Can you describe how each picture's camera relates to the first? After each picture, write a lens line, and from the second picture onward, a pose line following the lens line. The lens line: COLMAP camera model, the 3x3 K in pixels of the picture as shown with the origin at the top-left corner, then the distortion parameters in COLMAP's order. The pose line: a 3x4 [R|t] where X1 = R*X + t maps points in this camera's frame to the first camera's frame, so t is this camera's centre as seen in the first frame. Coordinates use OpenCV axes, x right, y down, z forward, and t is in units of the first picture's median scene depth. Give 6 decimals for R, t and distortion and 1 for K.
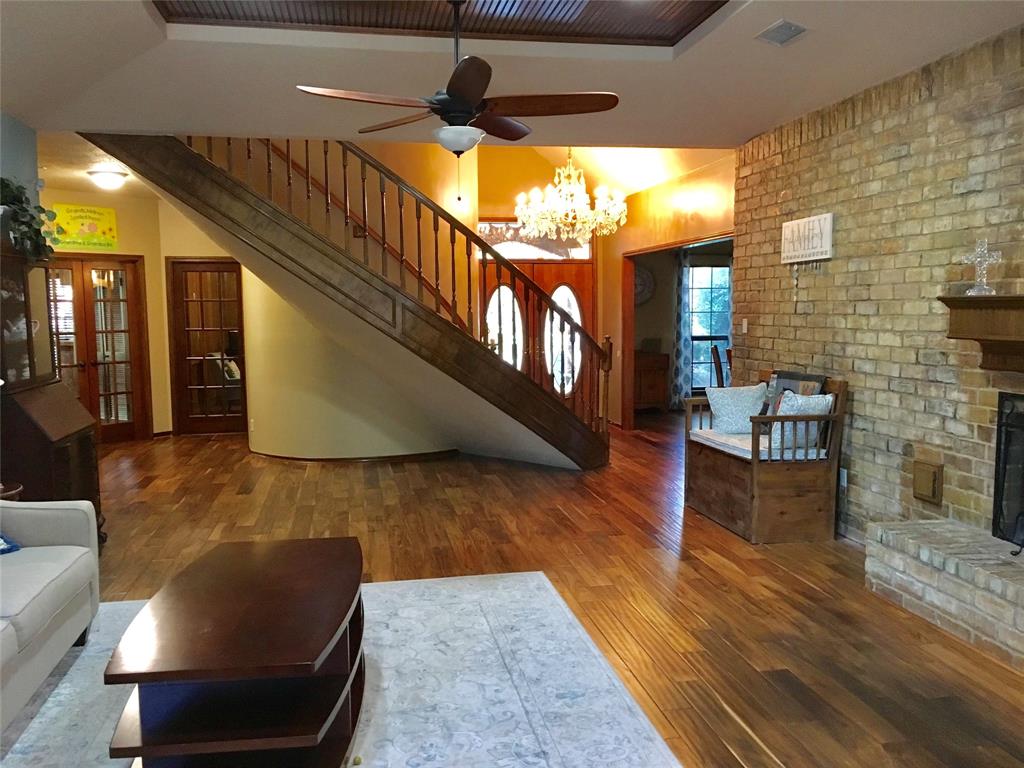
lens RADIAL K [[864.6, 0, 513.8], [0, 864.6, 384.9], [0, 0, 1]] dist [0.075342, -0.095236]
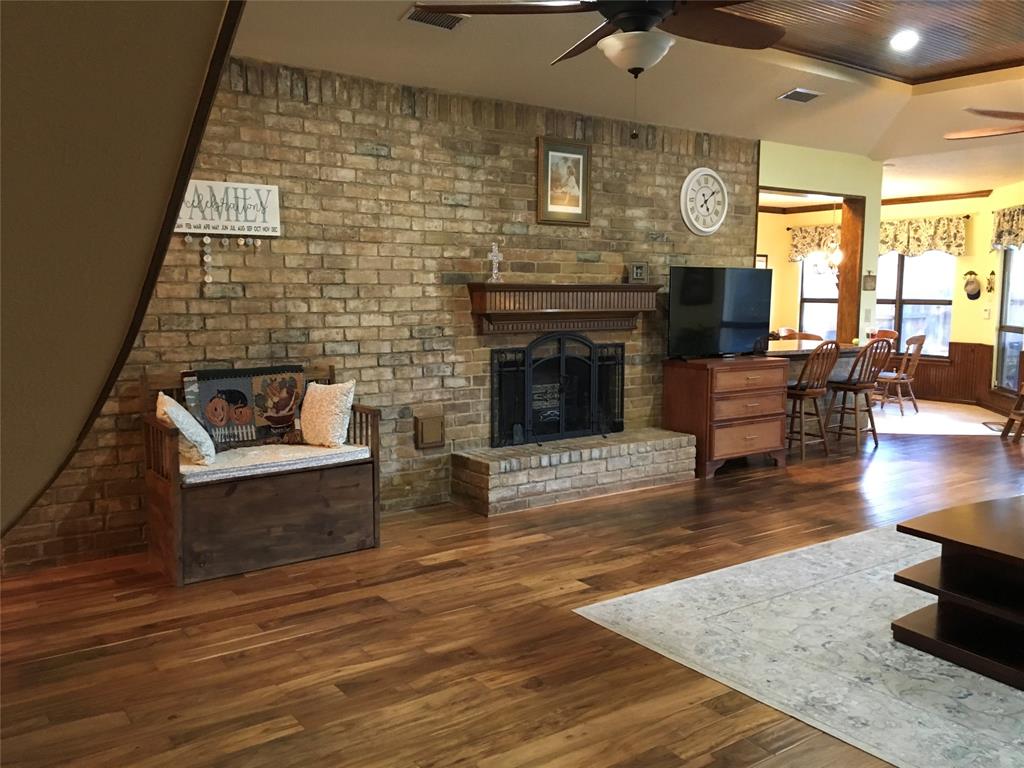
lens RADIAL K [[864.6, 0, 515.9], [0, 864.6, 386.4], [0, 0, 1]] dist [0.075342, -0.095236]
pose [[-0.429001, -0.094551, 0.898342, -0.563487], [0.081499, 0.986399, 0.142739, -0.098526], [-0.899620, 0.134449, -0.415460, 1.155920]]
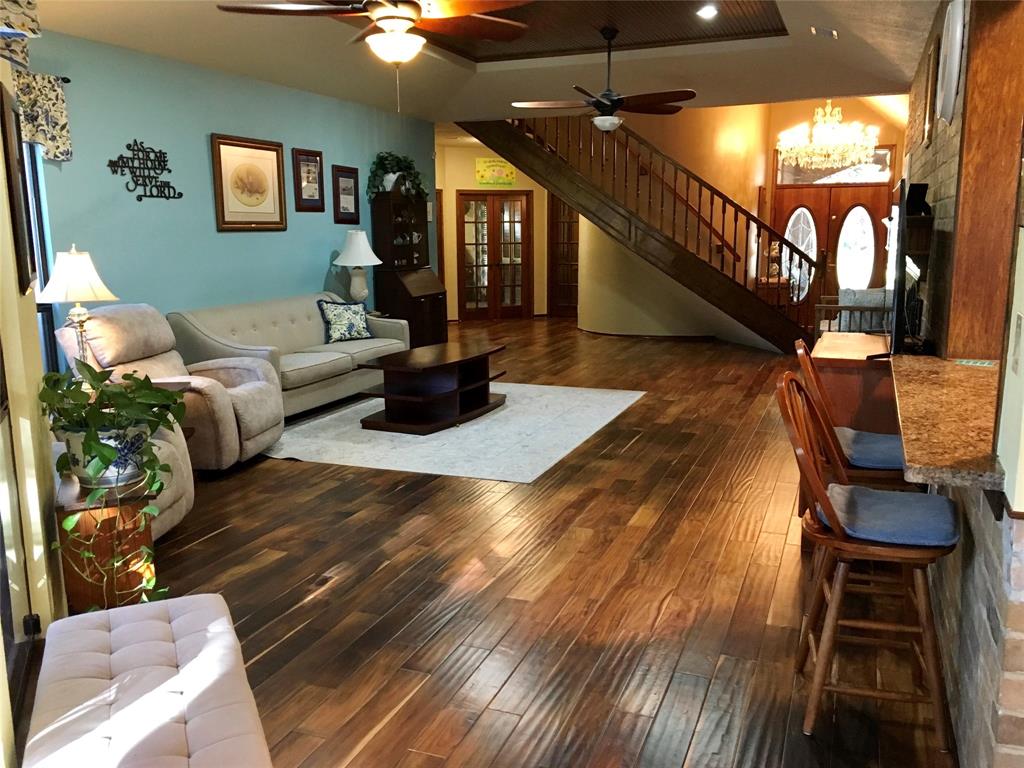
lens RADIAL K [[864.6, 0, 513.1], [0, 864.6, 384.5], [0, 0, 1]] dist [0.075342, -0.095236]
pose [[0.846615, 0.098149, -0.523078, 0.566396], [-0.050222, 0.993195, 0.105074, 0.037404], [0.529832, -0.062687, 0.845783, -0.426739]]
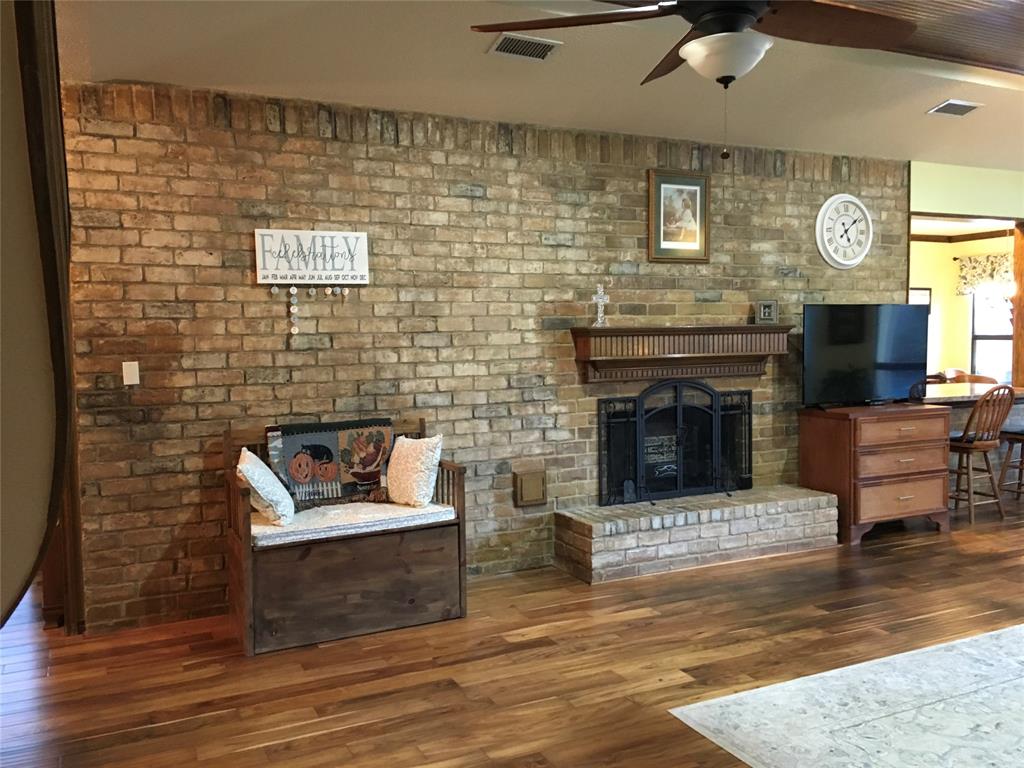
lens RADIAL K [[864.6, 0, 515.8], [0, 864.6, 385.6], [0, 0, 1]] dist [0.075342, -0.095236]
pose [[-0.267316, -0.048267, 0.962399, -0.508948], [0.104565, 0.991394, 0.078765, -0.095898], [-0.957919, 0.121688, -0.259968, 1.077526]]
